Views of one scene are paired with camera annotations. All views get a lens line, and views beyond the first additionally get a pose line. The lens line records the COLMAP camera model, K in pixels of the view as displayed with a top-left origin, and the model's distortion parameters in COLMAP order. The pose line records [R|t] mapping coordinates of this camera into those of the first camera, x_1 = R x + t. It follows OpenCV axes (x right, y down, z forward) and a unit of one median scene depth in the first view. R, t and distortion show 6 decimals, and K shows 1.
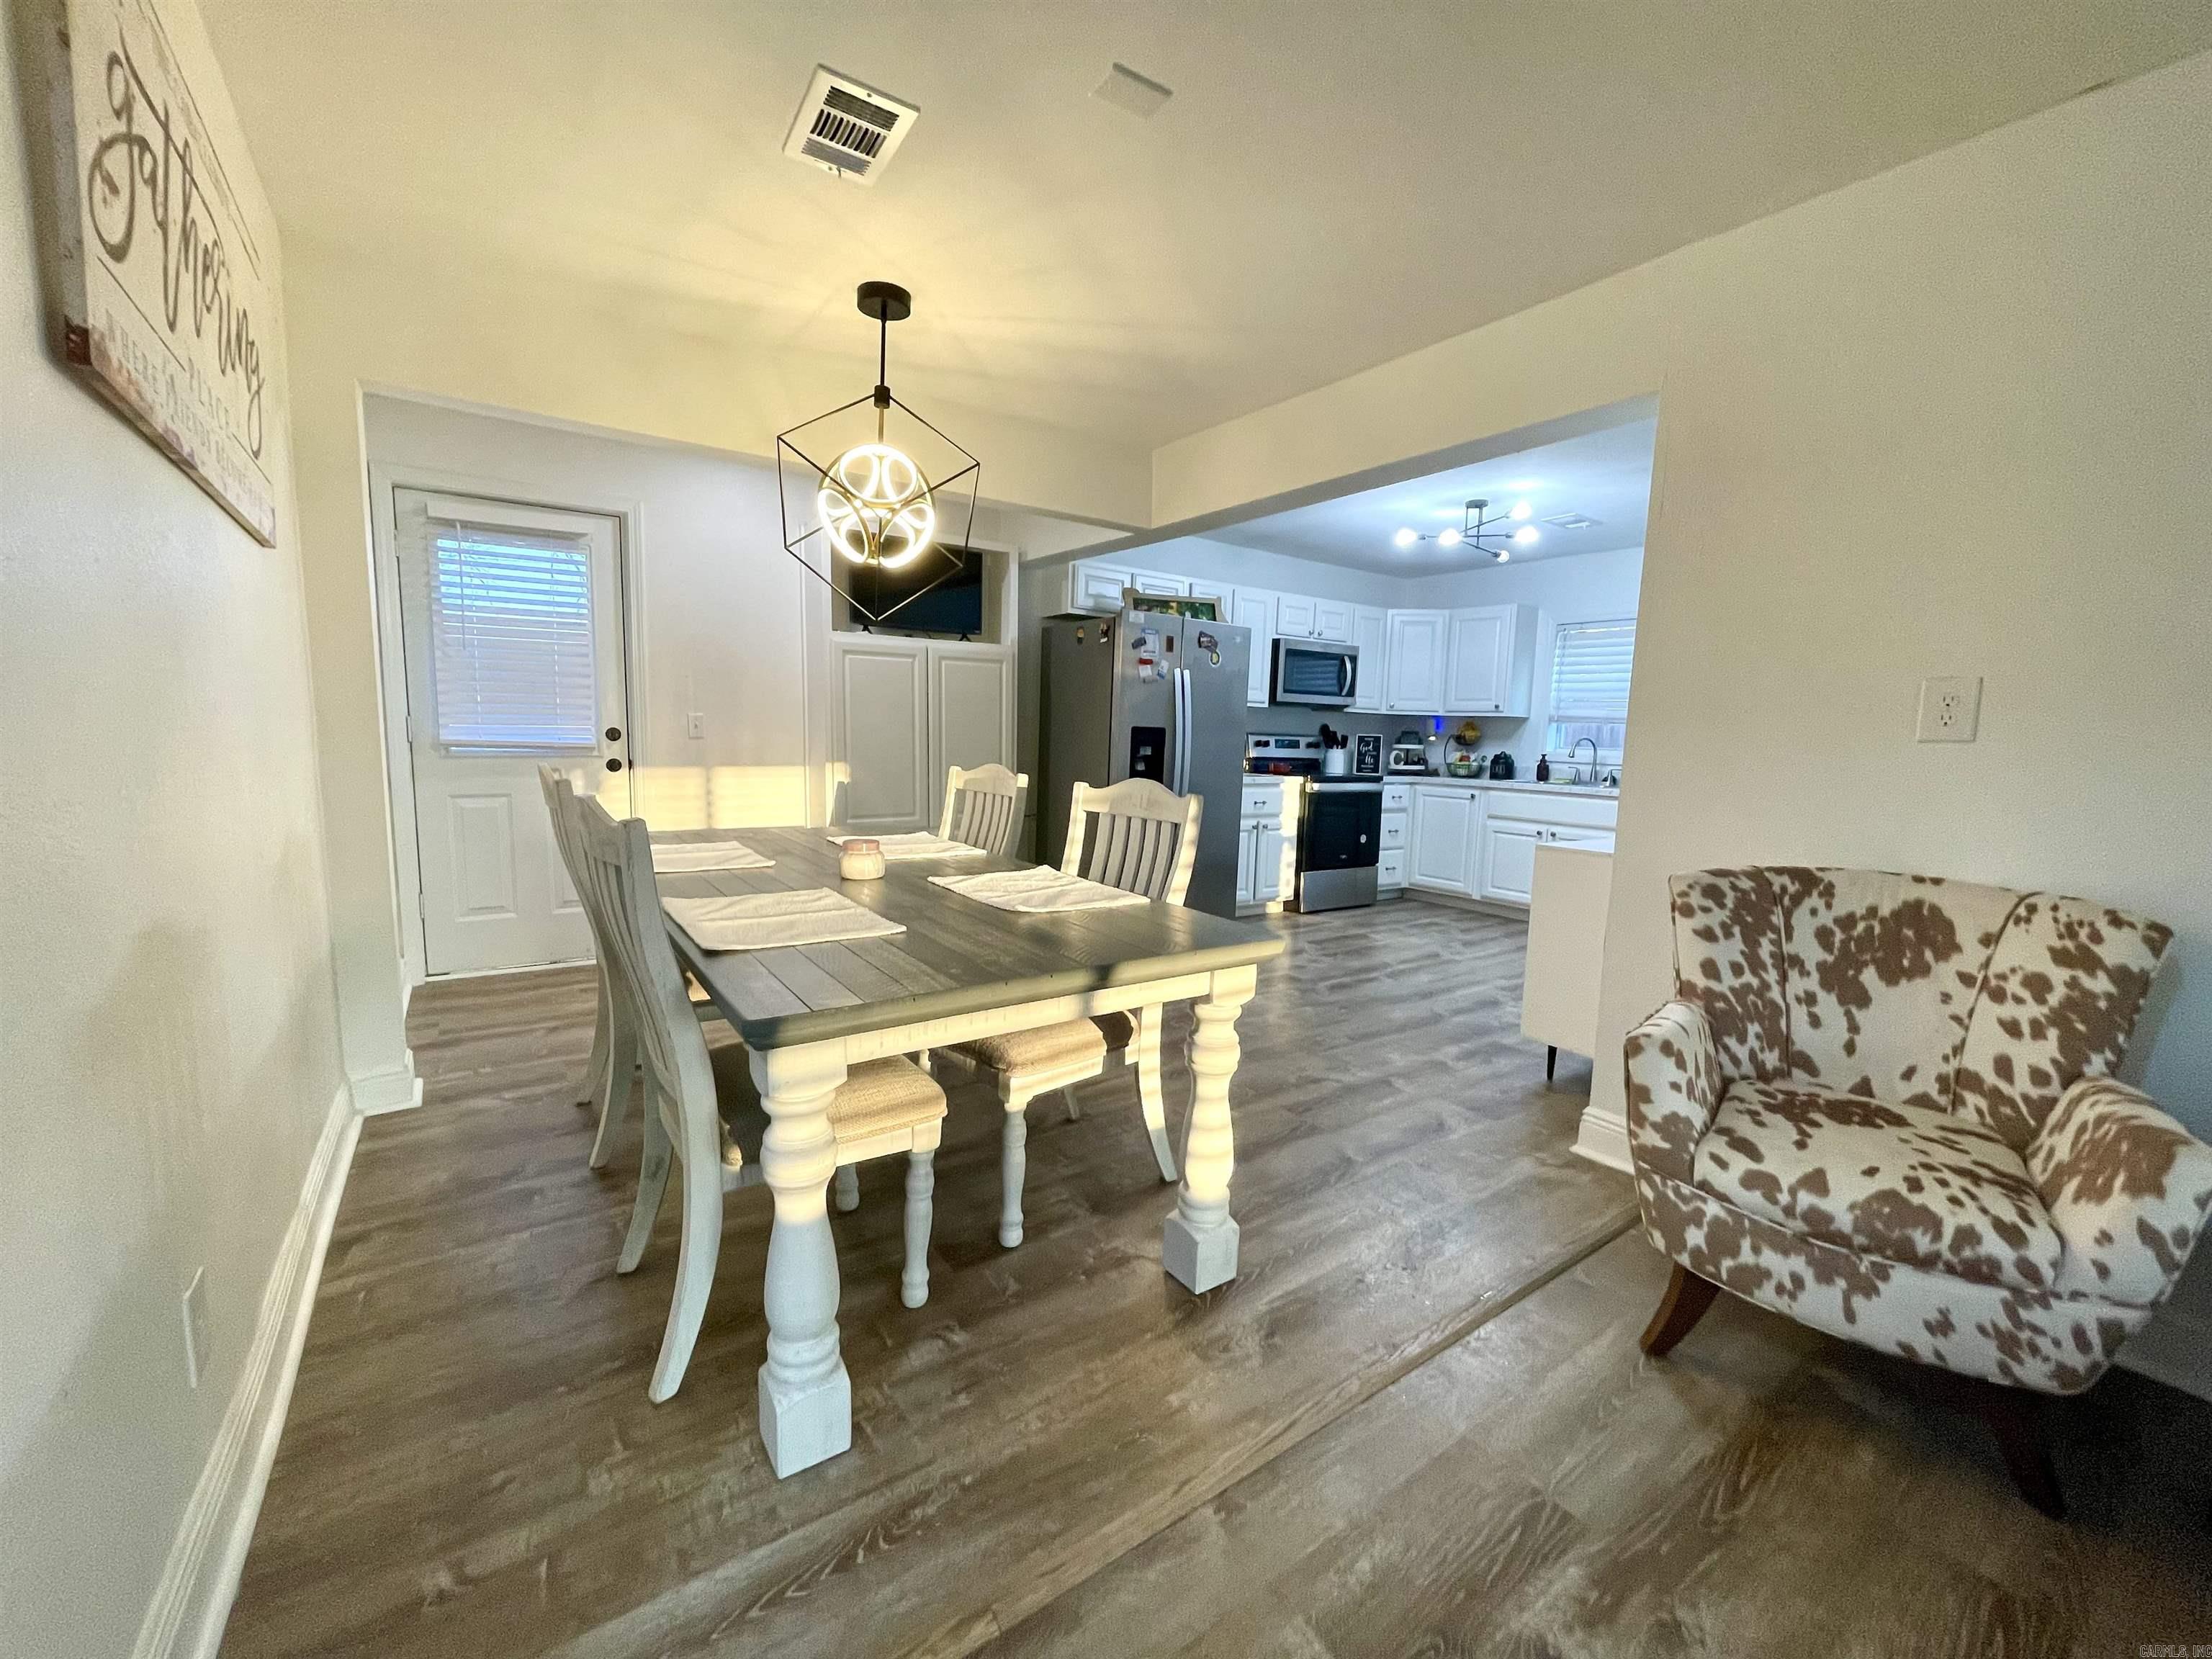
lens RADIAL K [[892.9, 0, 1082.4], [0, 892.9, 828.0], [0, 0, 1]] dist [-0.004871, 0.000795]
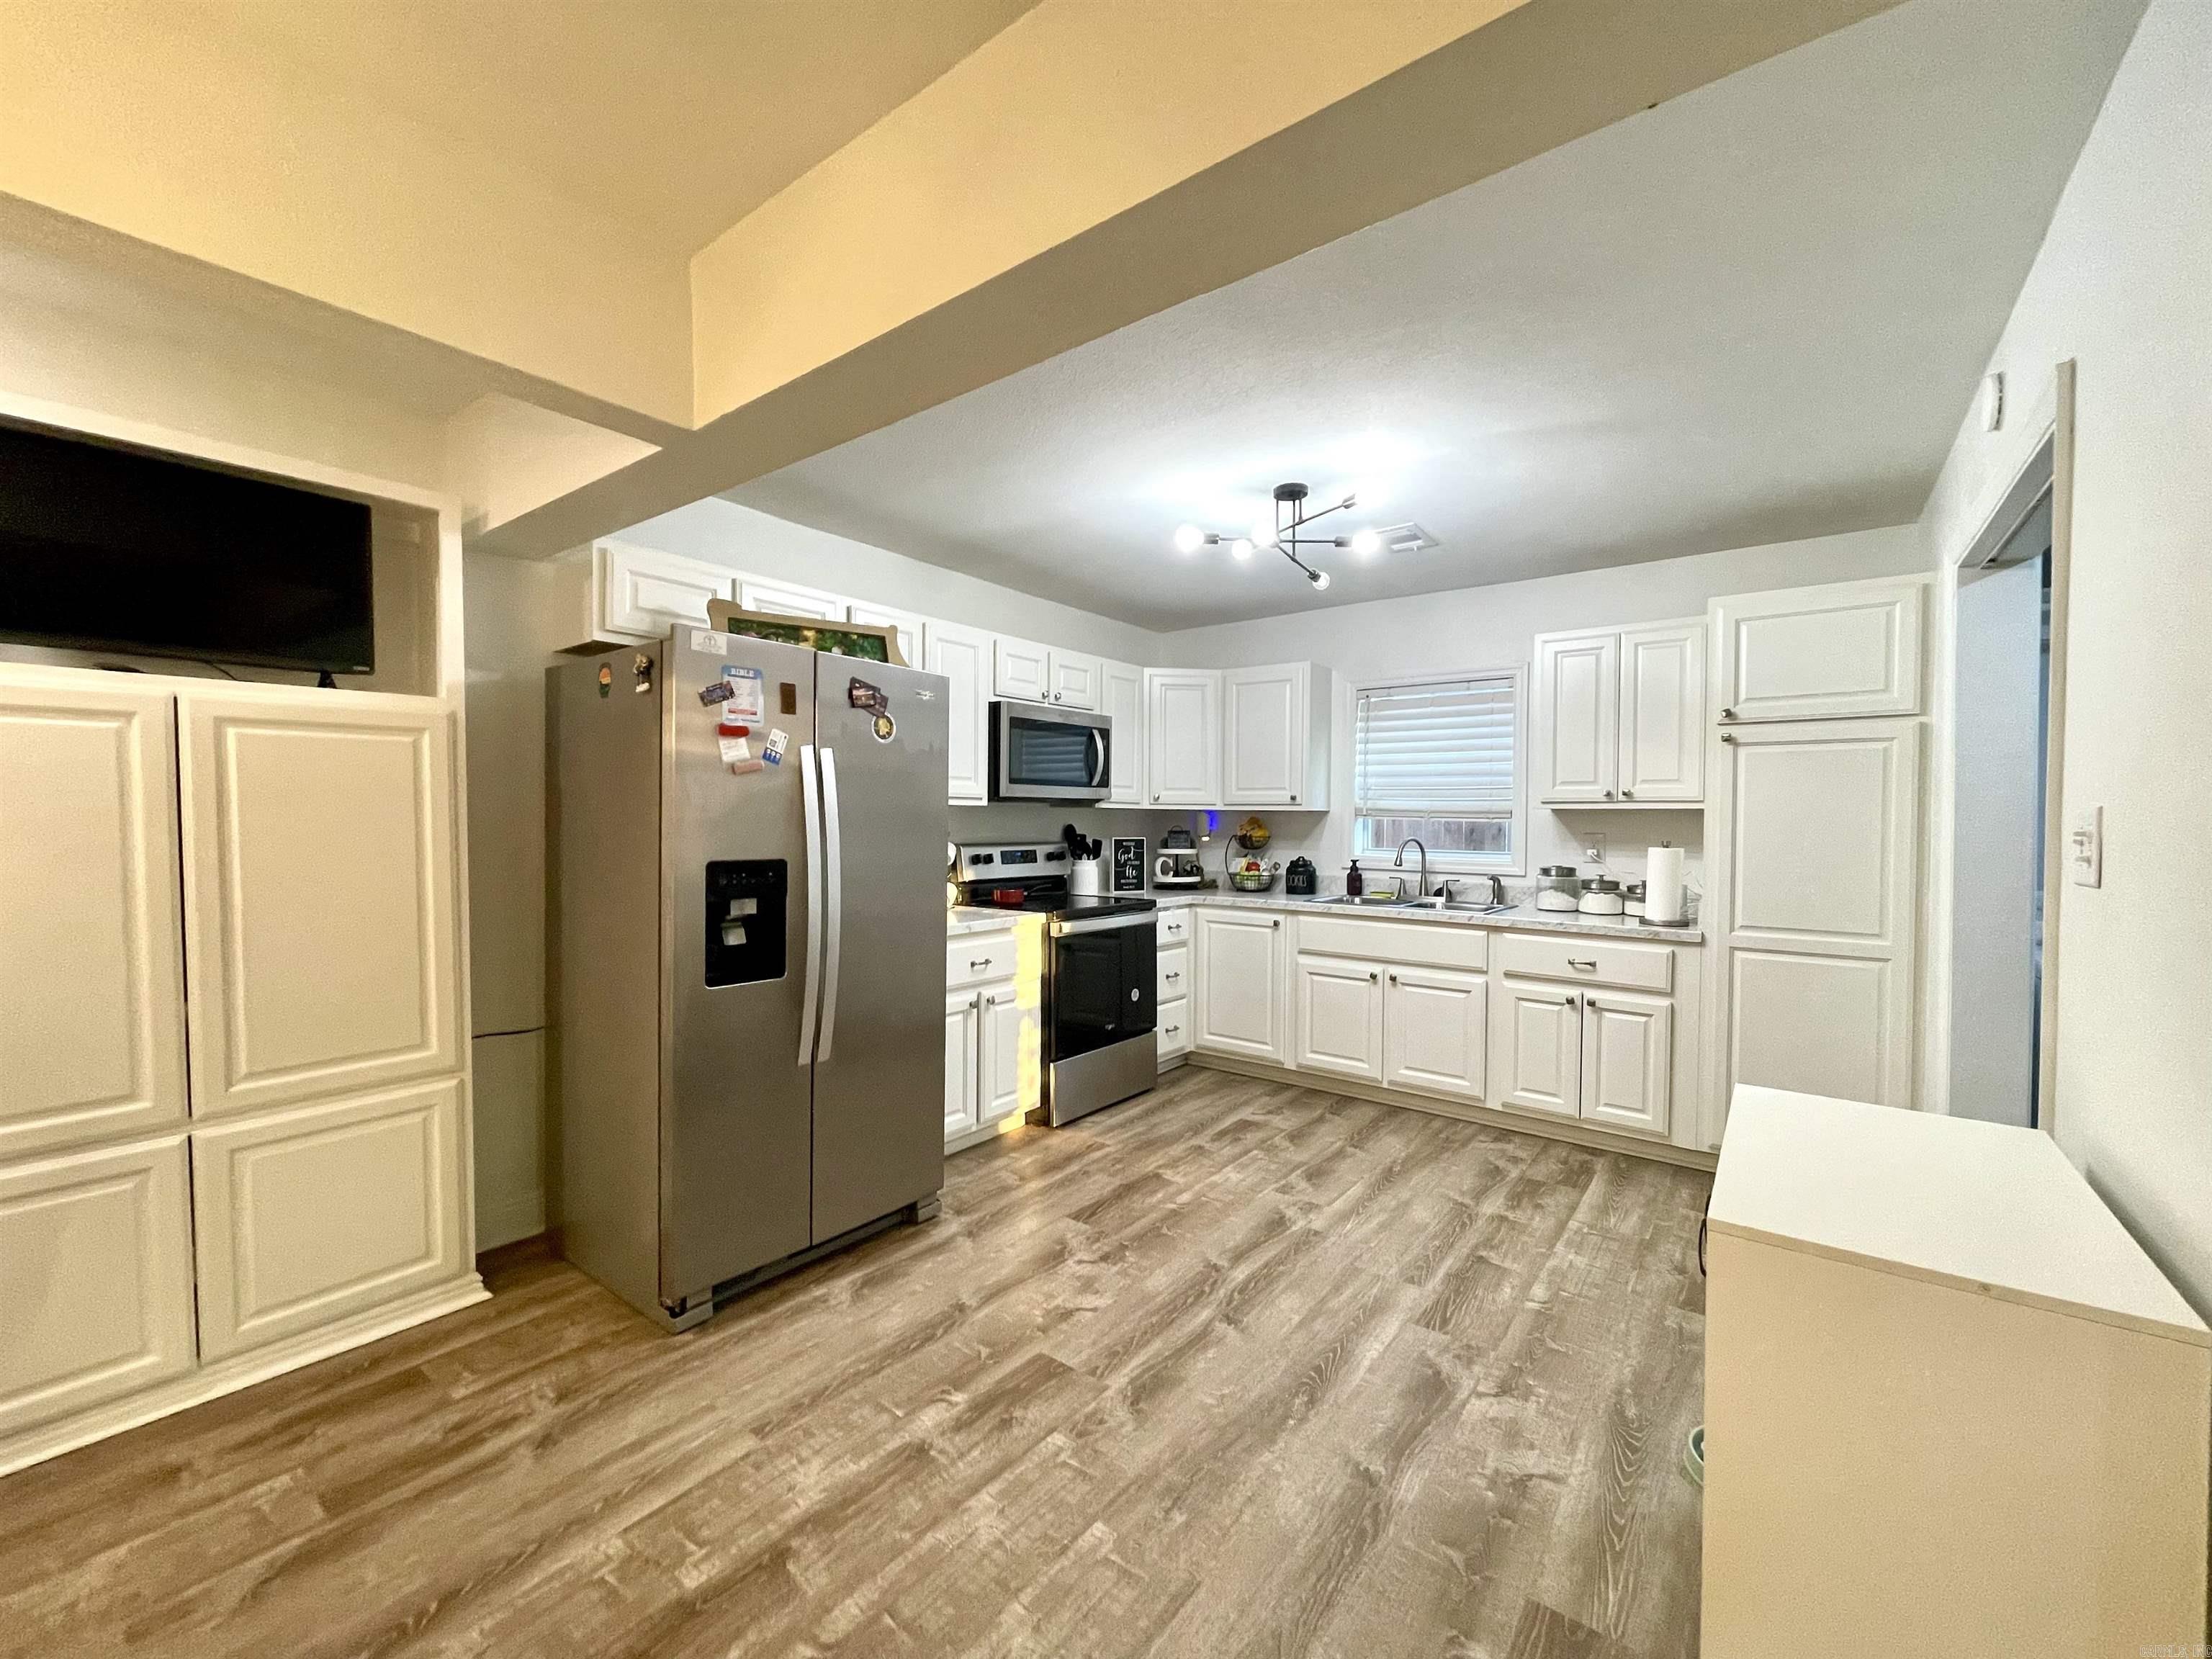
lens RADIAL K [[892.9, 0, 1097.8], [0, 892.9, 831.9], [0, 0, 1]] dist [-0.004871, 0.000795]
pose [[0.950610, -0.028640, 0.309062, 0.084073], [0.054861, 0.995560, -0.076484, -0.062800], [-0.305500, 0.089662, 0.947961, 0.364933]]
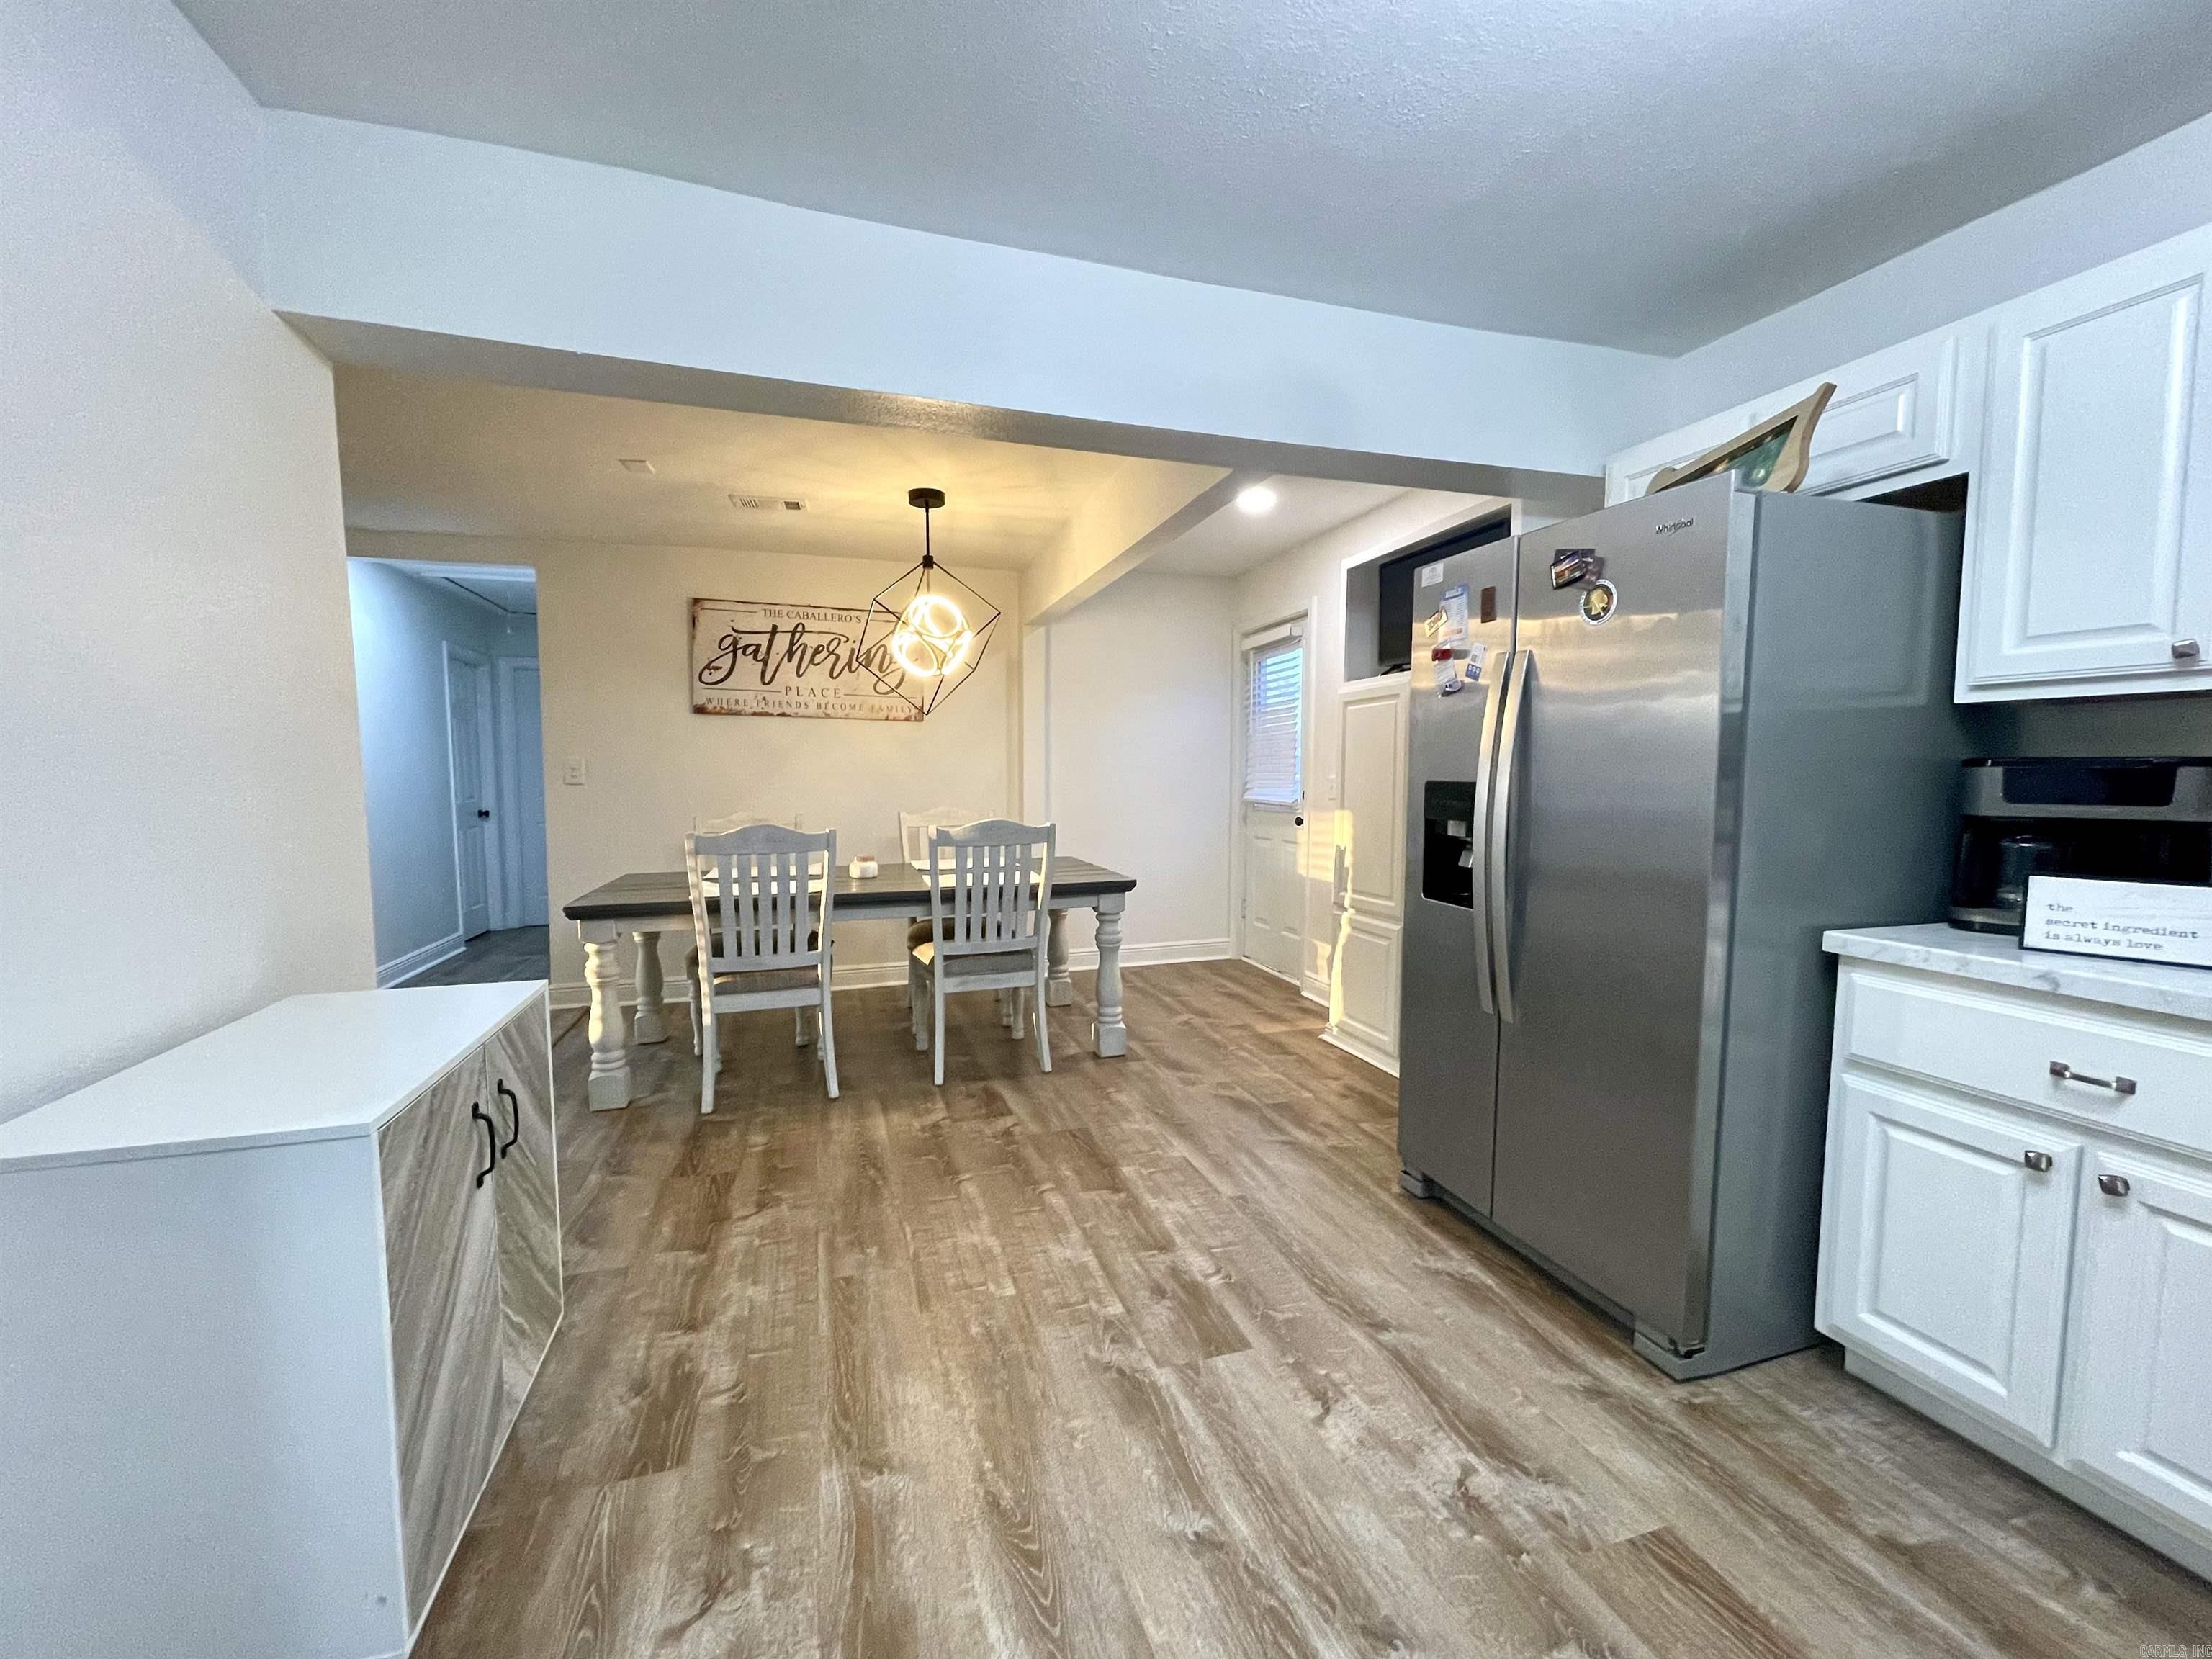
lens RADIAL K [[892.9, 0, 1093.6], [0, 892.9, 830.8], [0, 0, 1]] dist [-0.004871, 0.000795]
pose [[-0.288517, 0.037093, -0.956756, 0.482362], [-0.110635, 0.991265, 0.071794, -0.078283], [0.951061, 0.126564, -0.281893, 0.751434]]
